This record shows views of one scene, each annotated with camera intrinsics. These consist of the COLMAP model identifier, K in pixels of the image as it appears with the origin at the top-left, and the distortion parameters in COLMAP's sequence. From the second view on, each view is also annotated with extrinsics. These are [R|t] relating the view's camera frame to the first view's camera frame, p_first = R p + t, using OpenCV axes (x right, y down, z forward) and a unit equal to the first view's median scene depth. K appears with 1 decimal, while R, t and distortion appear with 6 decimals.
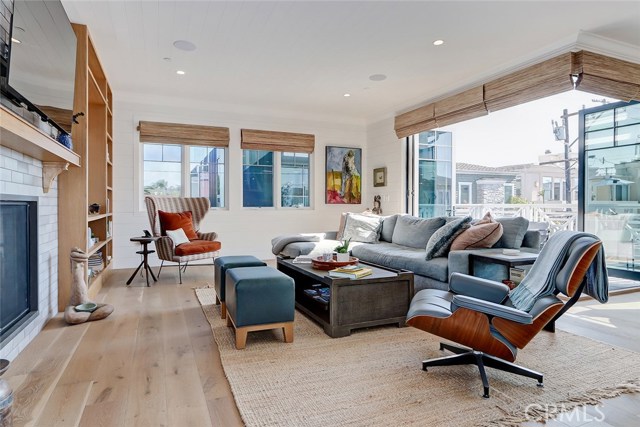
lens RADIAL K [[354.0, 0, 306.8], [0, 354.0, 211.5], [0, 0, 1]] dist [0.004750, -0.002999]
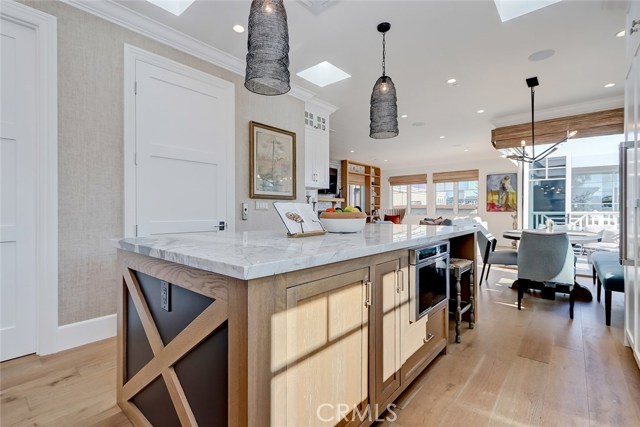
lens RADIAL K [[293.3, 0, 332.1], [0, 293.3, 210.5], [0, 0, 1]] dist [0.013572, -0.005587]
pose [[0.476339, -0.001713, -0.879260, 0.887580], [-0.016521, 0.999804, -0.010898, -0.001846], [0.879107, 0.019717, 0.476217, -0.228442]]
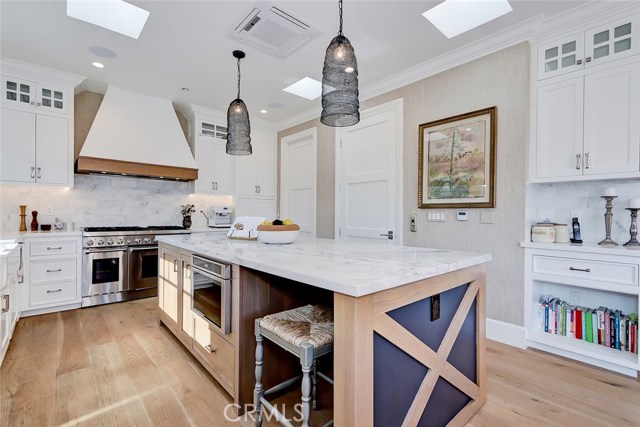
lens RADIAL K [[293.3, 0, 306.5], [0, 293.3, 215.0], [0, 0, 1]] dist [0.013572, -0.005587]
pose [[-0.949953, -0.005772, -0.312339, 0.695165], [-0.013741, 0.999634, 0.023318, -0.024039], [0.312090, 0.026443, -0.949684, 0.267501]]
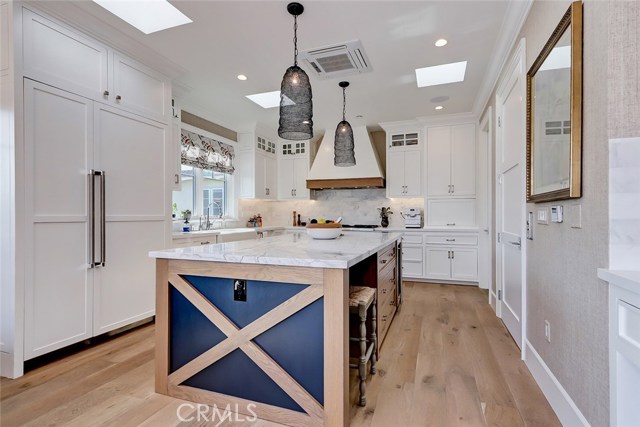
lens RADIAL K [[293.3, 0, 320.6], [0, 293.3, 215.3], [0, 0, 1]] dist [0.013572, -0.005587]
pose [[-0.722342, 0.000417, 0.691536, 0.330651], [0.014655, 0.999784, 0.014705, -0.021475], [-0.691381, 0.020757, -0.722192, 0.229531]]
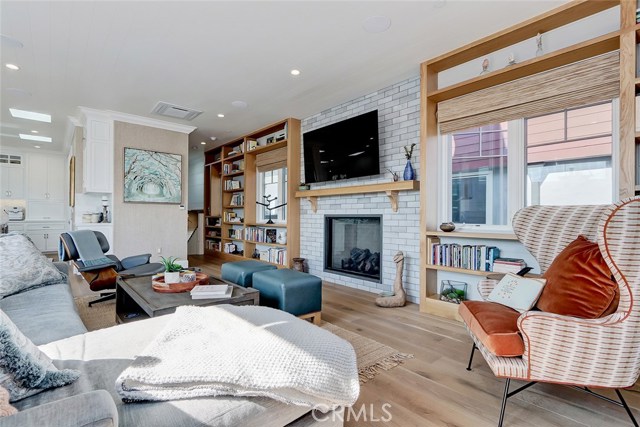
lens RADIAL K [[293.3, 0, 298.3], [0, 293.3, 212.3], [0, 0, 1]] dist [0.013572, -0.005587]
pose [[-0.950435, -0.005401, -0.310877, 0.025594], [-0.008495, 0.999927, 0.008600, -0.023504], [0.310808, 0.010815, -0.950411, 0.888791]]
